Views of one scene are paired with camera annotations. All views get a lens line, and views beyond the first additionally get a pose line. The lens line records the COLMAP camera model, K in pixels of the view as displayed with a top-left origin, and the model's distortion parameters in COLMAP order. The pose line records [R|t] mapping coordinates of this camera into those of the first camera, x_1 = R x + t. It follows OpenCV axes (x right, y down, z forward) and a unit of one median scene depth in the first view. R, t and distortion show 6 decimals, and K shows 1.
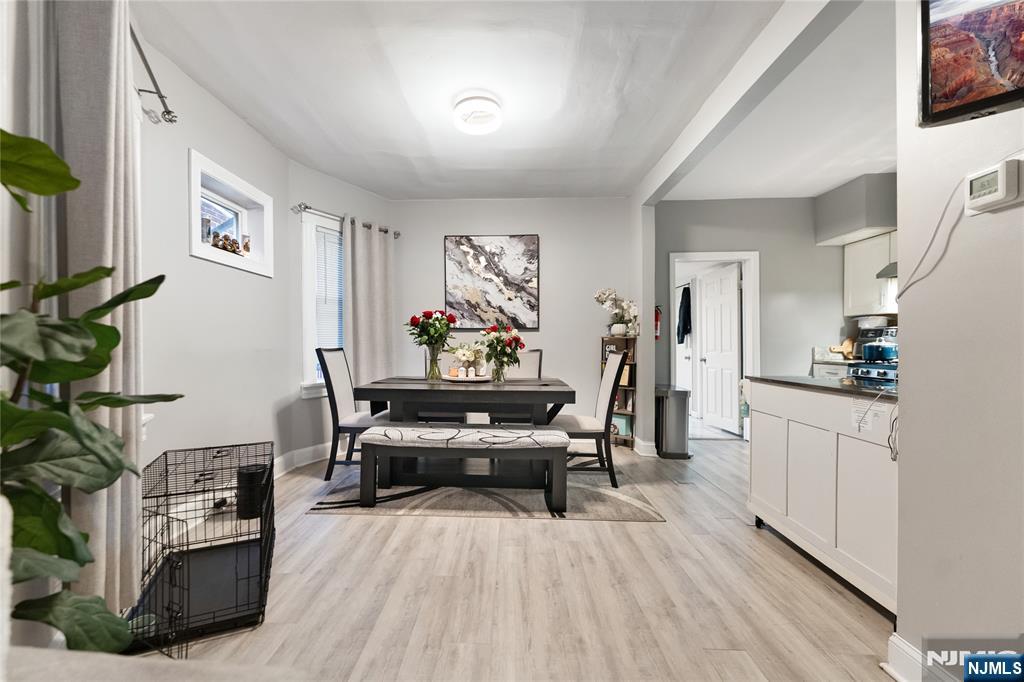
lens RADIAL K [[414.5, 0, 503.3], [0, 414.5, 344.5], [0, 0, 1]] dist [0.009406, -0.000187]
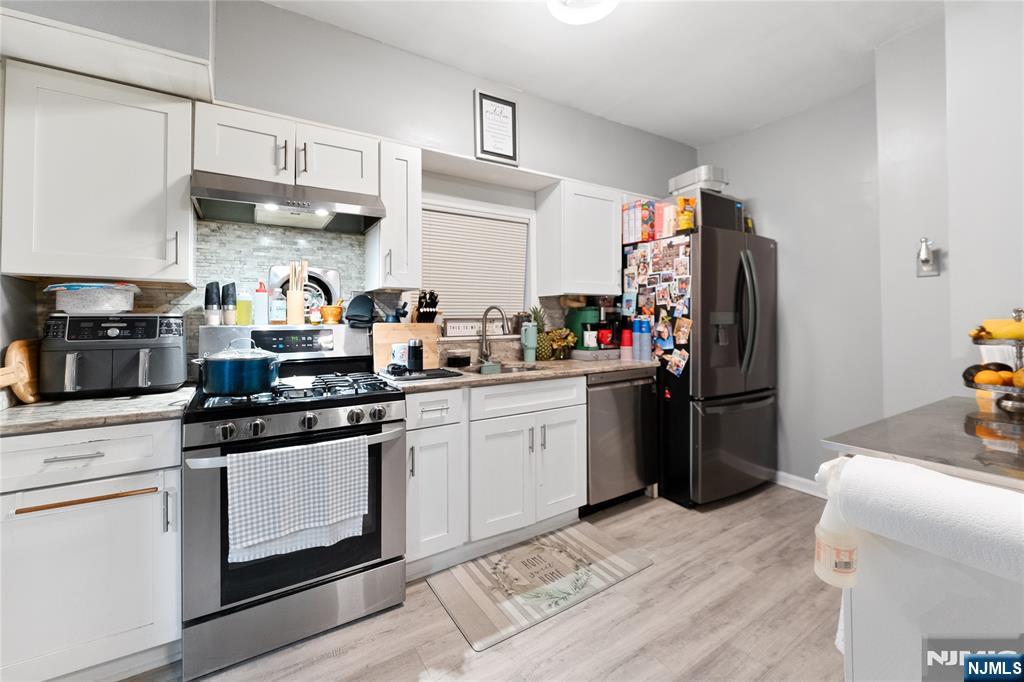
lens RADIAL K [[417.8, 0, 505.5], [0, 417.8, 316.6], [0, 0, 1]] dist [-0.000958, -0.000086]
pose [[-0.546242, 0.020521, 0.837376, 0.339728], [0.012848, 0.999788, -0.016119, -0.025027], [-0.837529, 0.001954, -0.546389, 0.863324]]
